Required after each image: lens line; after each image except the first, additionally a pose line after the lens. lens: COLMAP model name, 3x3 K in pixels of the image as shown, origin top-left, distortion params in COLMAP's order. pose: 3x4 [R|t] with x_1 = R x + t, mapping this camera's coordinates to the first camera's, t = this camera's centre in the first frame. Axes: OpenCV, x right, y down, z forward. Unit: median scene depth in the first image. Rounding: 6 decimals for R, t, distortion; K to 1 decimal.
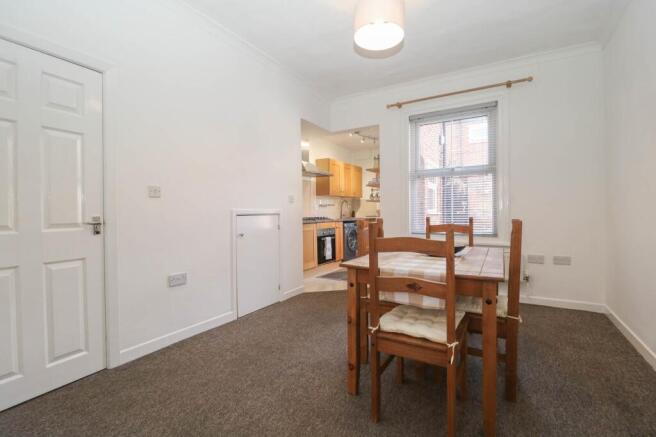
lens RADIAL K [[311.1, 0, 327.3], [0, 311.1, 207.3], [0, 0, 1]] dist [-0.000509, -0.000074]
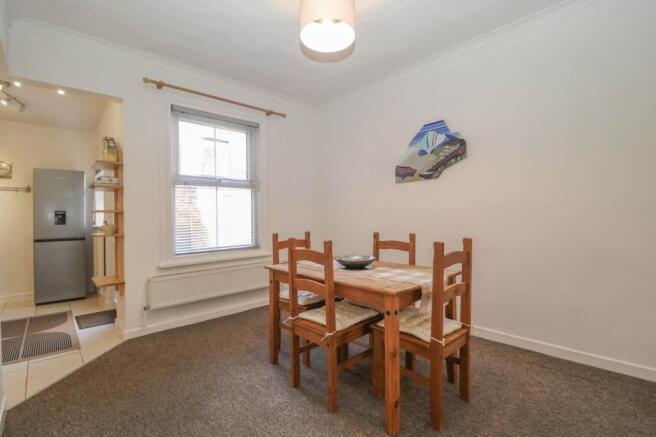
lens RADIAL K [[313.9, 0, 328.0], [0, 313.9, 218.5], [0, 0, 1]] dist [-0.000556, -0.000087]
pose [[0.316665, 0.014573, 0.948425, -0.417207], [-0.025442, 0.999653, -0.006865, -0.005917], [-0.948196, -0.021956, 0.316926, 0.406522]]
